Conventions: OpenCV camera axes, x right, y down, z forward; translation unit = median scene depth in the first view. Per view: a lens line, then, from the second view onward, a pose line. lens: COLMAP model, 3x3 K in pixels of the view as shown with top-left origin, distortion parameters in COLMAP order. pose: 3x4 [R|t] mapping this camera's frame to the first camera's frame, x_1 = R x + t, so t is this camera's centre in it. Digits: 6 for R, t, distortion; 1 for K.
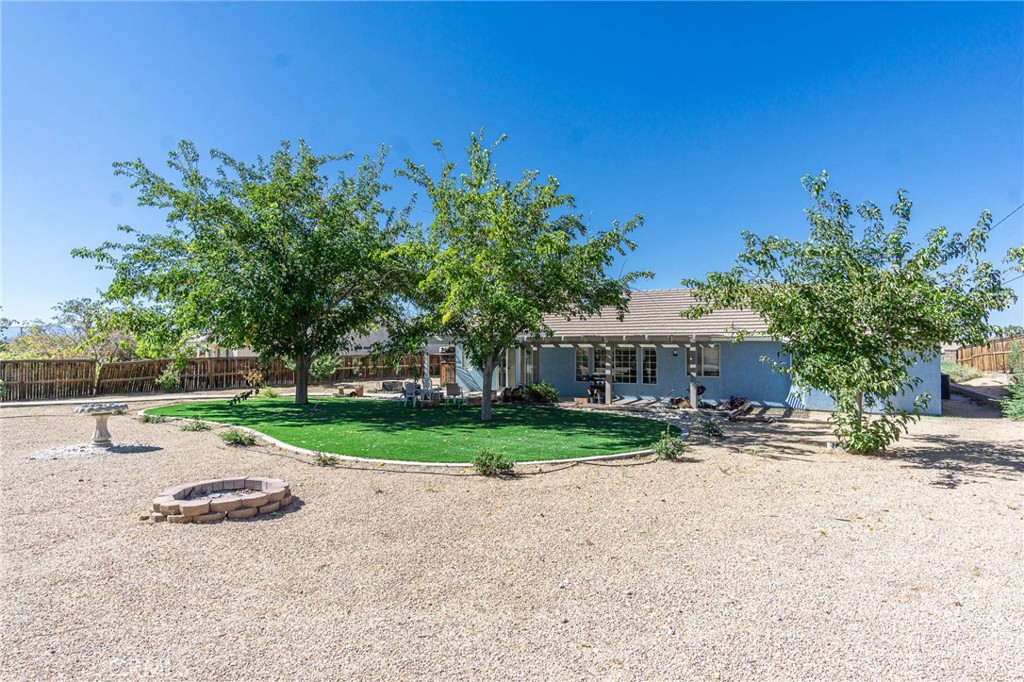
lens RADIAL K [[563.5, 0, 525.0], [0, 563.5, 345.6], [0, 0, 1]] dist [0.001579, 0.001337]
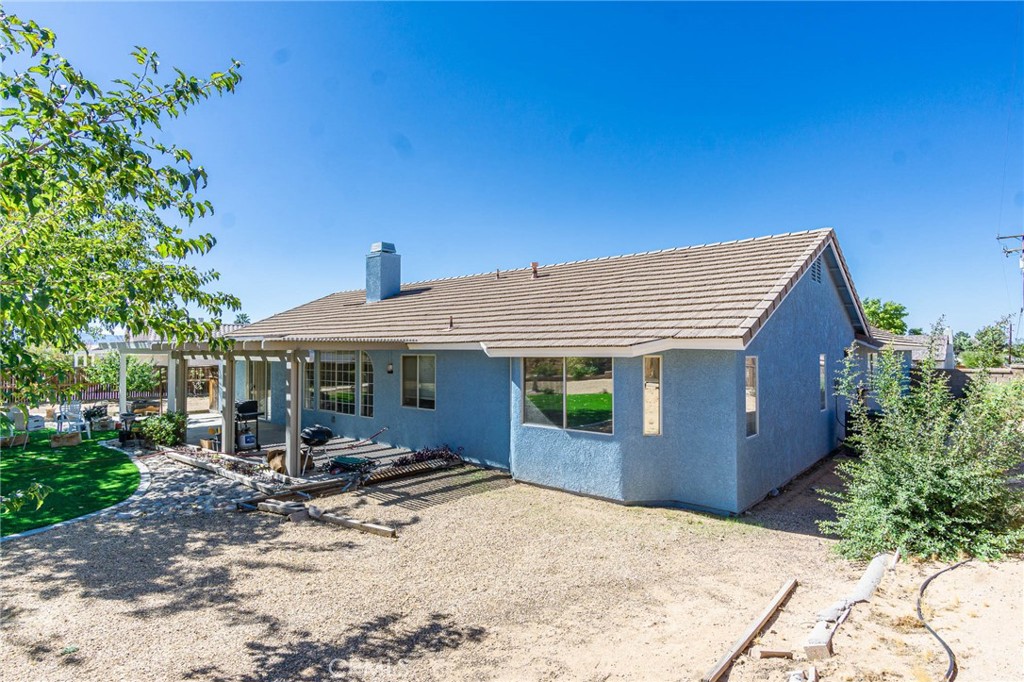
lens RADIAL K [[563.5, 0, 525.0], [0, 563.5, 345.6], [0, 0, 1]] dist [0.001579, 0.001337]
pose [[0.973517, -0.004225, -0.228576, 0.600268], [0.002820, 0.999975, -0.006473, -0.007917], [0.228597, 0.005657, 0.973505, 0.476933]]
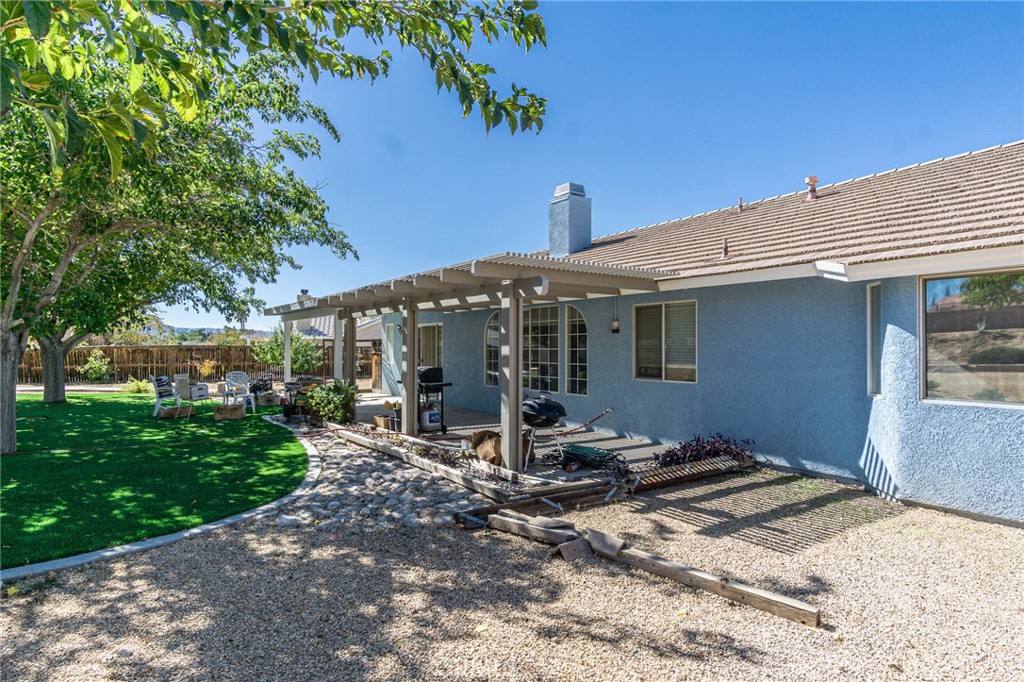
lens RADIAL K [[577.0, 0, 512.0], [0, 577.0, 341.0], [0, 0, 1]] dist [0.002569, 0.000854]
pose [[0.886967, -0.005116, -0.461804, 0.438906], [0.001000, 0.999958, -0.009157, 0.031741], [0.461831, 0.007660, 0.886935, 0.619702]]
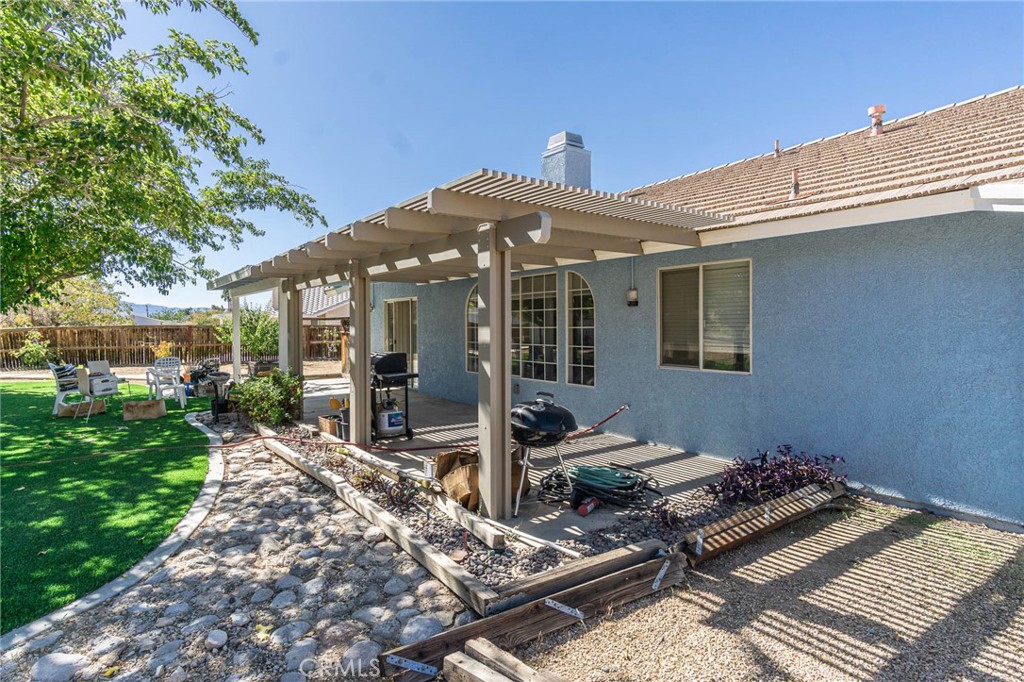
lens RADIAL K [[567.4, 0, 512.0], [0, 567.4, 341.0], [0, 0, 1]] dist [0.001677, 0.000349]
pose [[0.895034, 0.006581, -0.445949, 0.384215], [0.008228, 0.999477, 0.031263, 0.030897], [0.445922, -0.031651, 0.894512, 0.731273]]
